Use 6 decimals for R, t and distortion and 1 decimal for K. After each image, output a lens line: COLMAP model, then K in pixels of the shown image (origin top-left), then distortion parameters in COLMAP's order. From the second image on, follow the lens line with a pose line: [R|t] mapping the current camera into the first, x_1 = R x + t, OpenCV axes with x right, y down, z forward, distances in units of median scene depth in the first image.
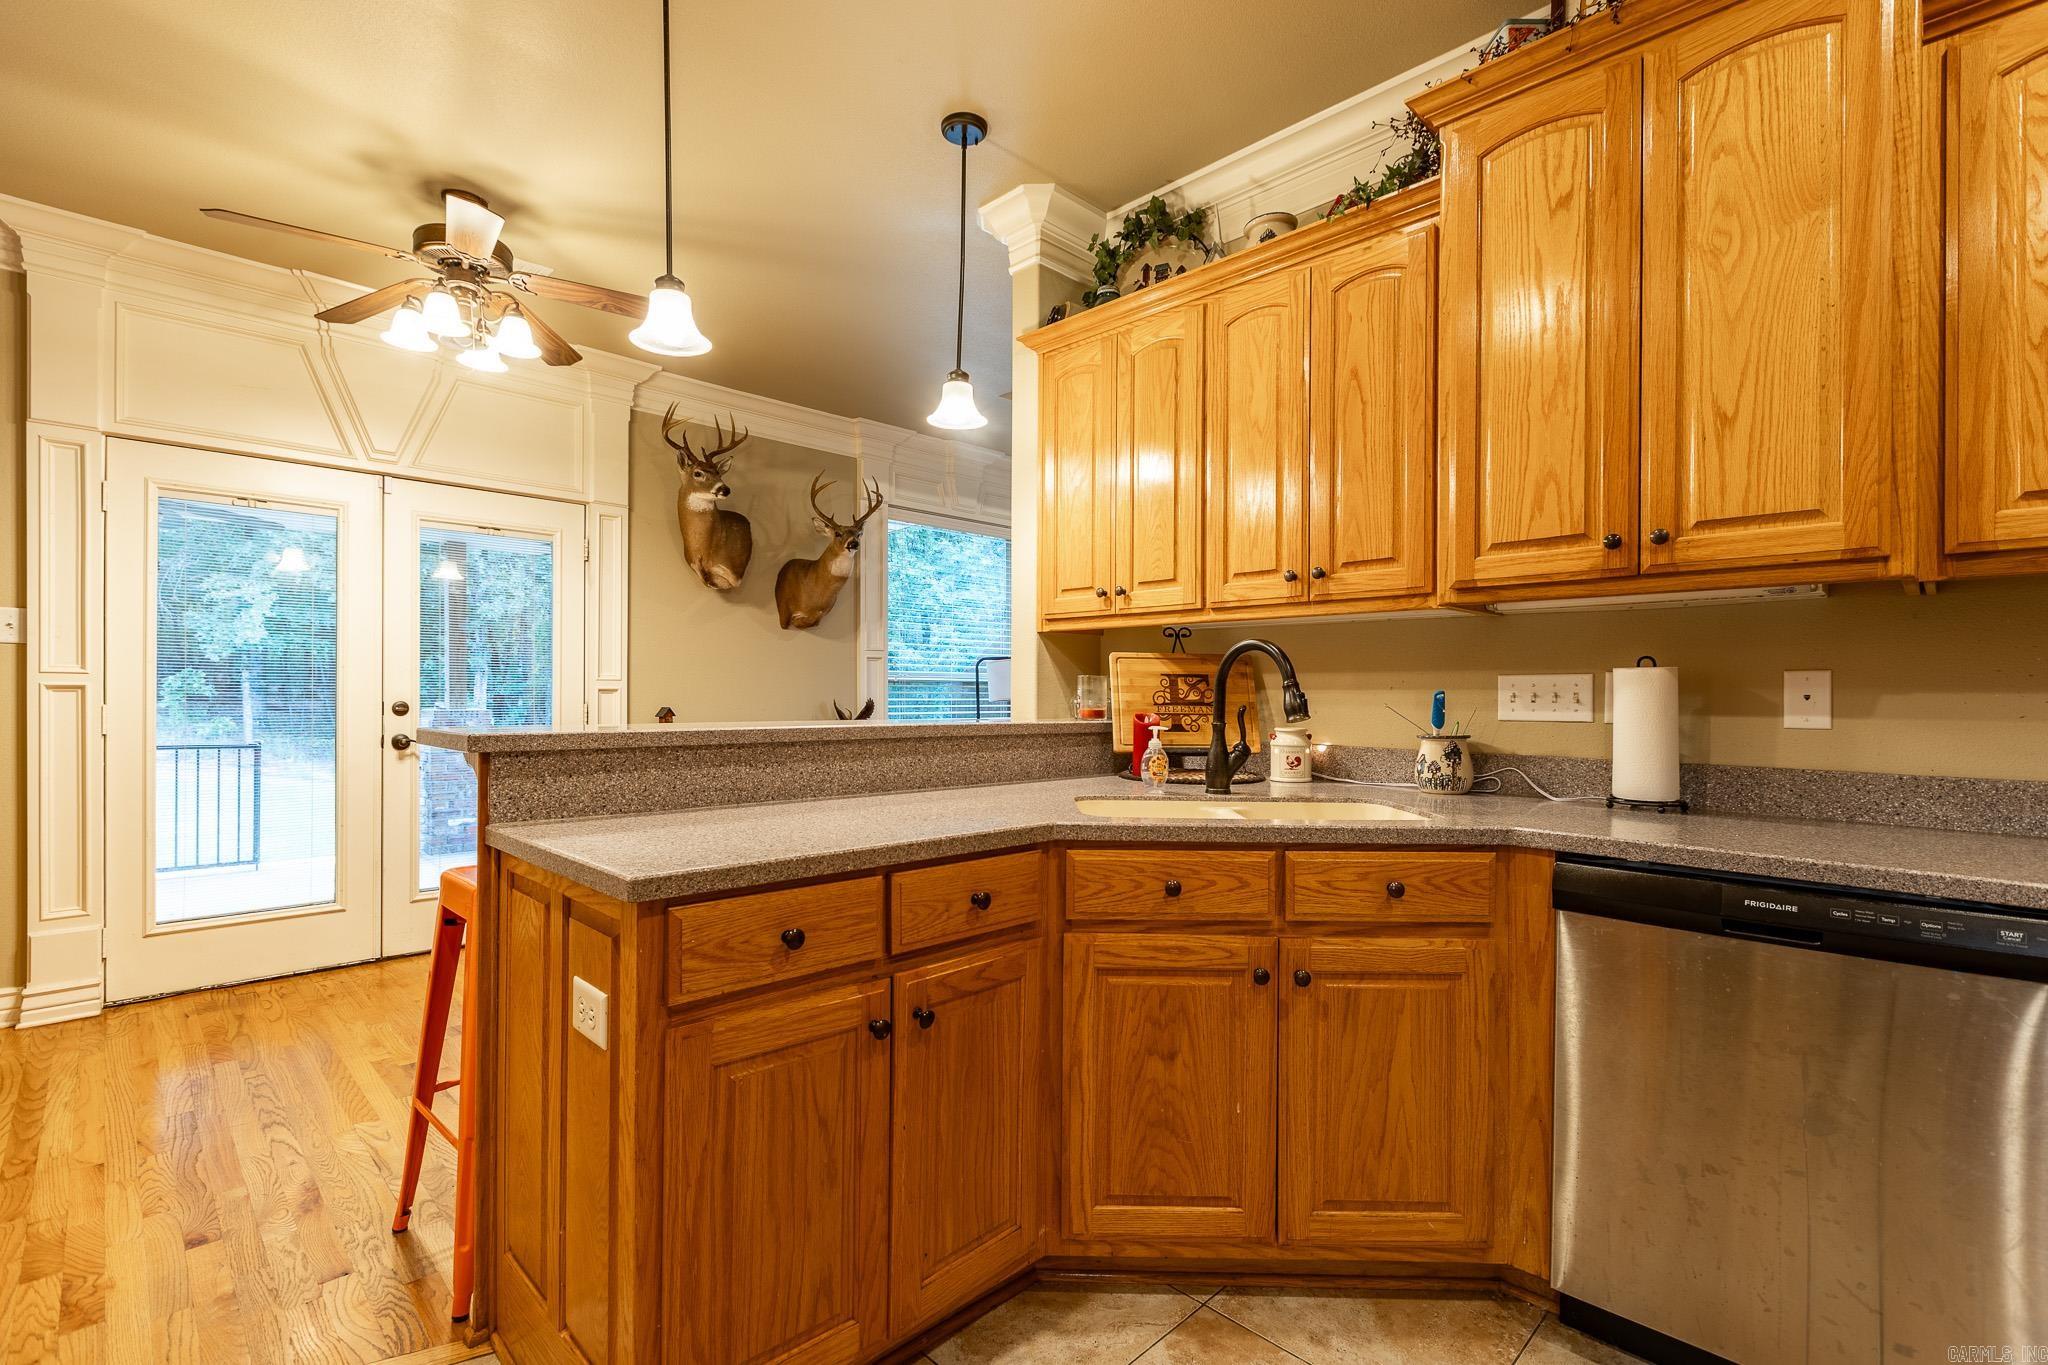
lens RADIAL K [[926.5, 0, 1058.3], [0, 926.5, 695.3], [0, 0, 1]] dist [-0.003106, -0.000039]
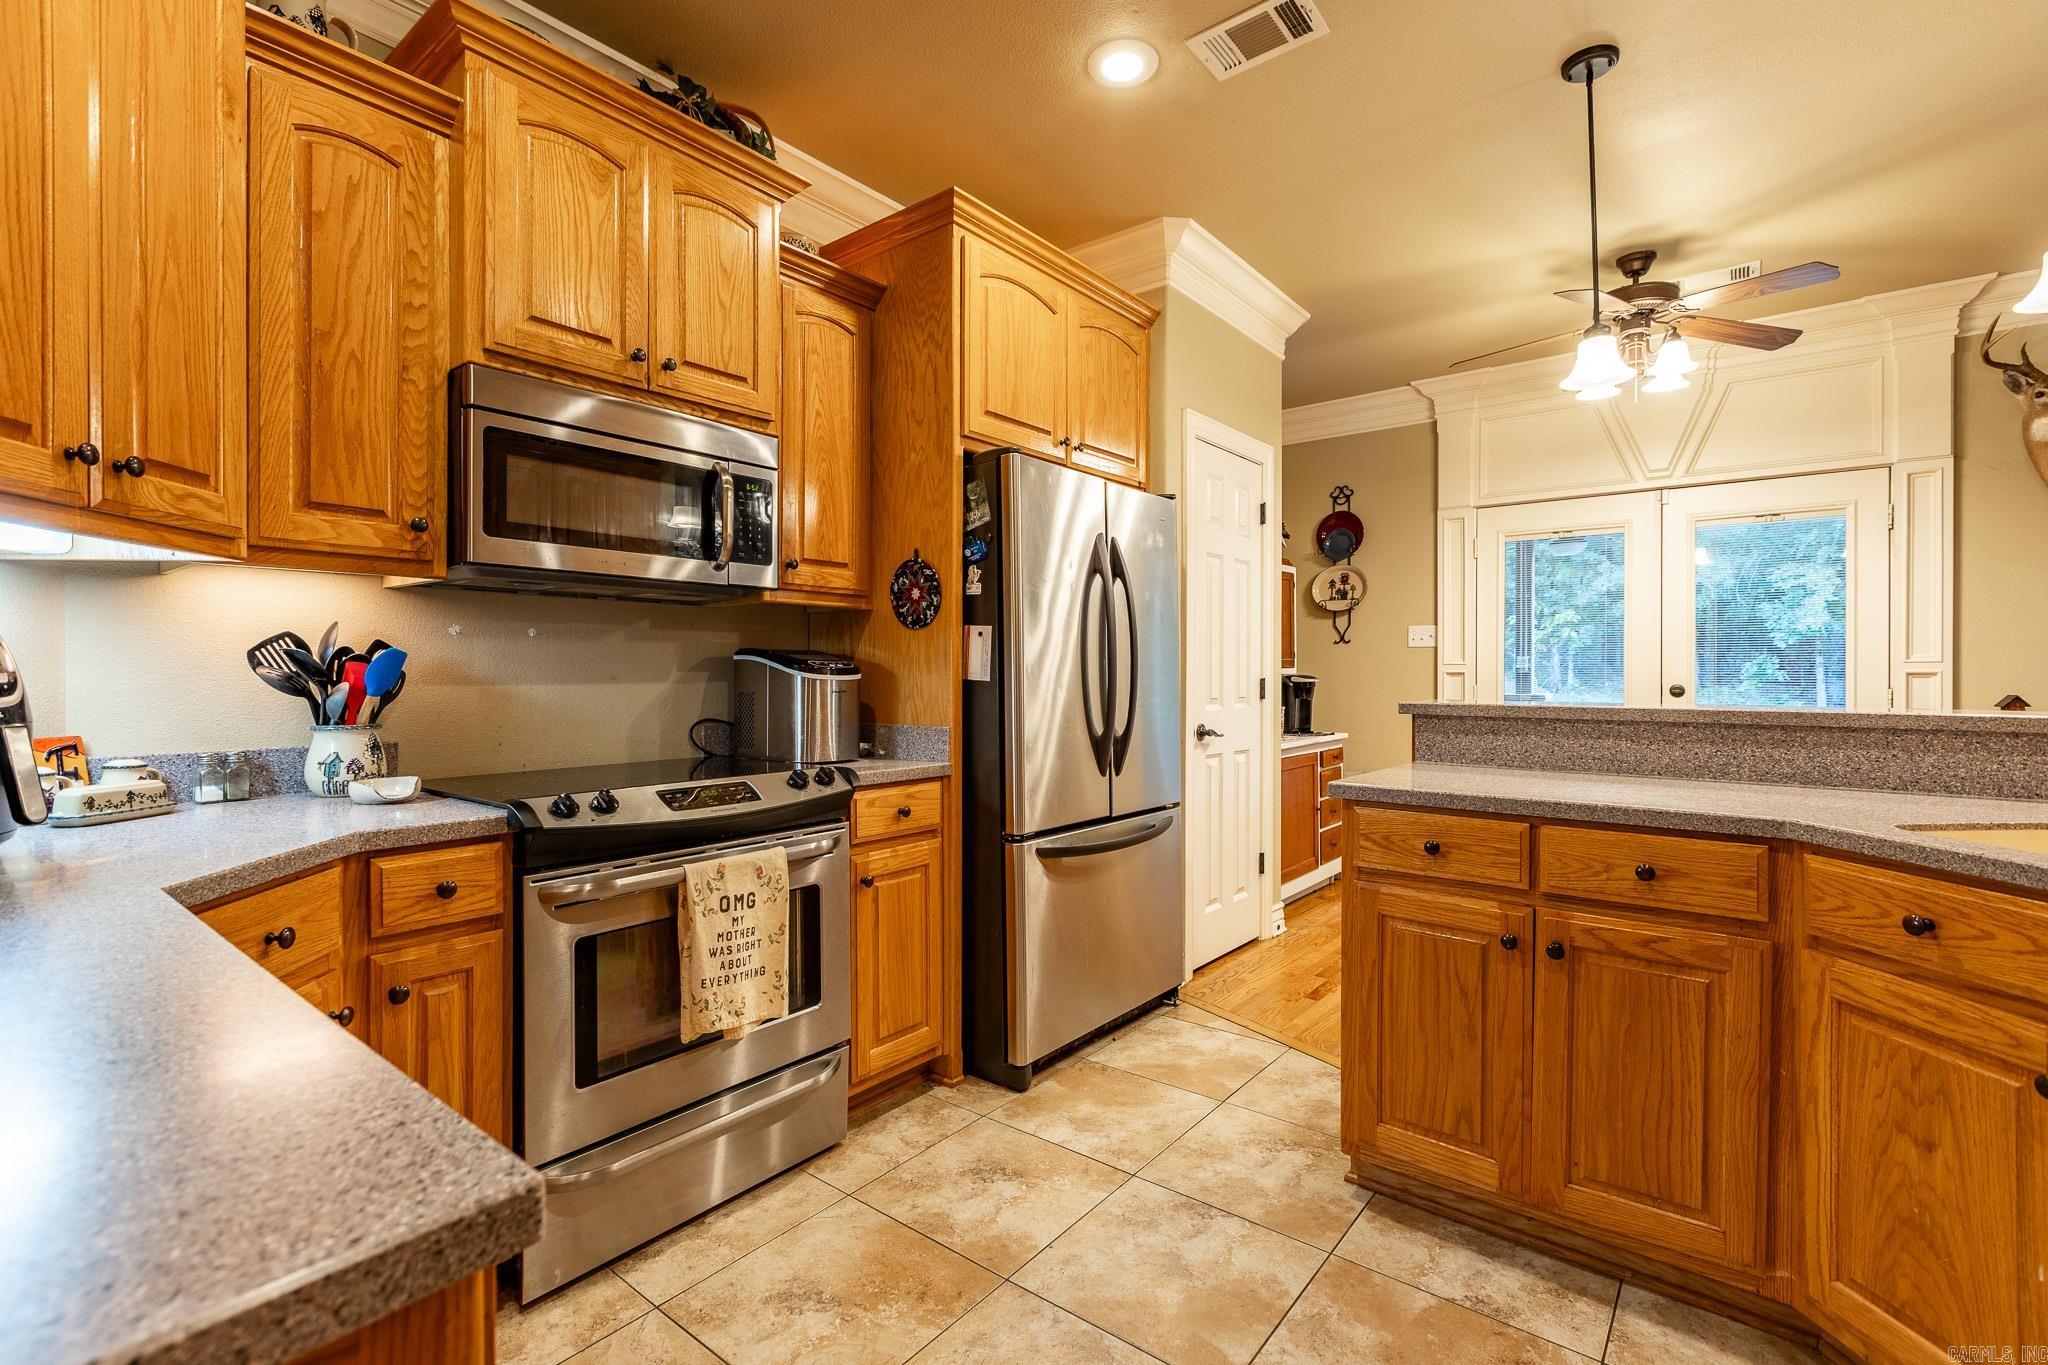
lens RADIAL K [[926.5, 0, 980.6], [0, 926.5, 674.4], [0, 0, 1]] dist [-0.003106, -0.000039]
pose [[0.060980, -0.004313, -0.998130, 0.449838], [-0.001576, 0.999989, -0.004417, 0.001188], [0.998138, 0.001843, 0.060972, 0.089032]]
